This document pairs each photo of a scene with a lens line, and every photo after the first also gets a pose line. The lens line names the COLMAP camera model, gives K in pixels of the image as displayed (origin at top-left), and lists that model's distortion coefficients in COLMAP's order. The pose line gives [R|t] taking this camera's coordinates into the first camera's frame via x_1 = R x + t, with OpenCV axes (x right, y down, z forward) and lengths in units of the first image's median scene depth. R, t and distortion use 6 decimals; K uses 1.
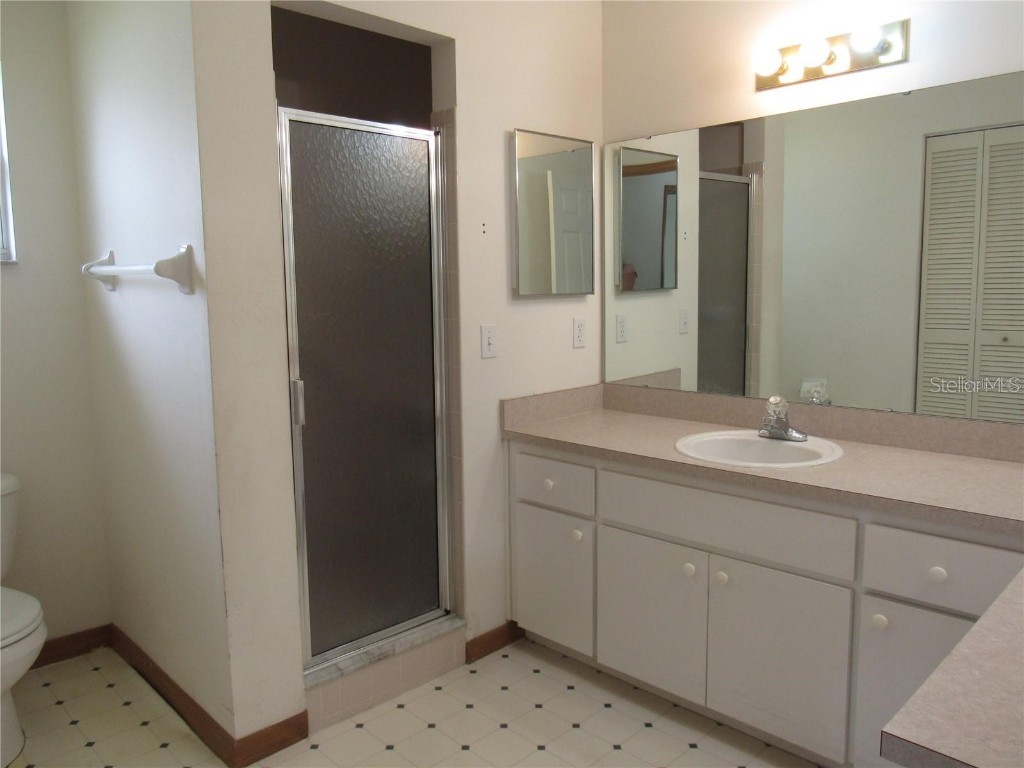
lens RADIAL K [[775.8, 0, 513.3], [0, 775.8, 377.2], [0, 0, 1]] dist [0.042247, -0.005283]
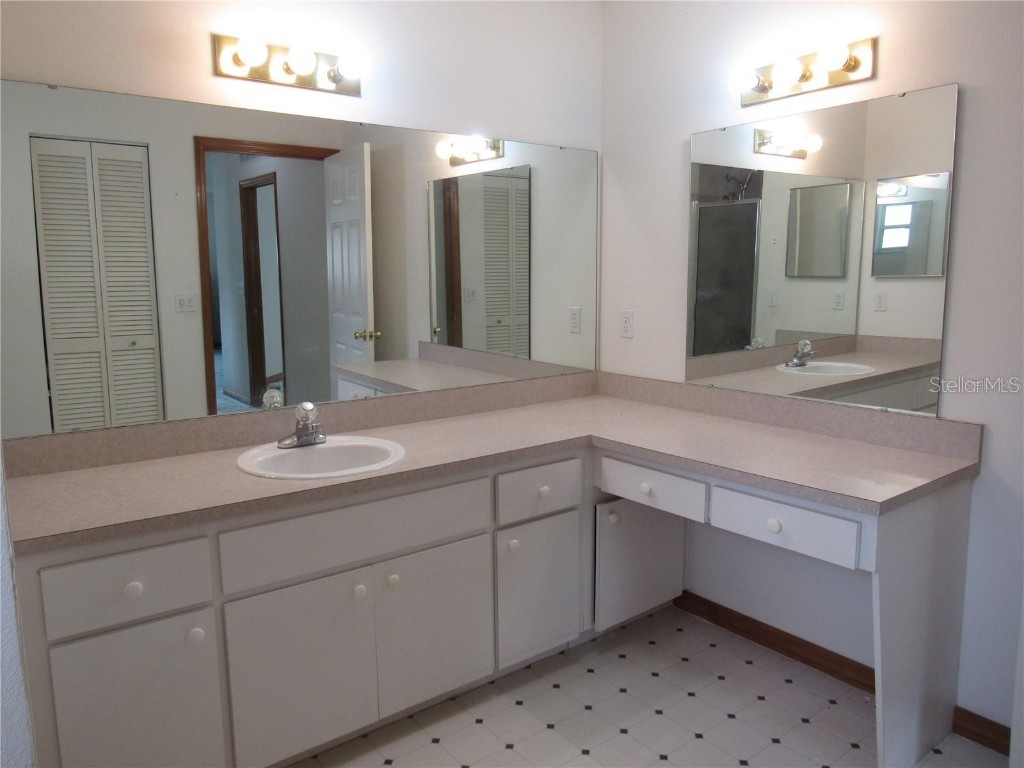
lens RADIAL K [[775.8, 0, 513.3], [0, 775.8, 377.2], [0, 0, 1]] dist [0.042247, -0.005283]
pose [[0.153990, -0.120888, 0.980649, -0.583849], [0.134182, 0.985851, 0.100459, -0.071271], [-0.978919, 0.116116, 0.168032, 0.576230]]
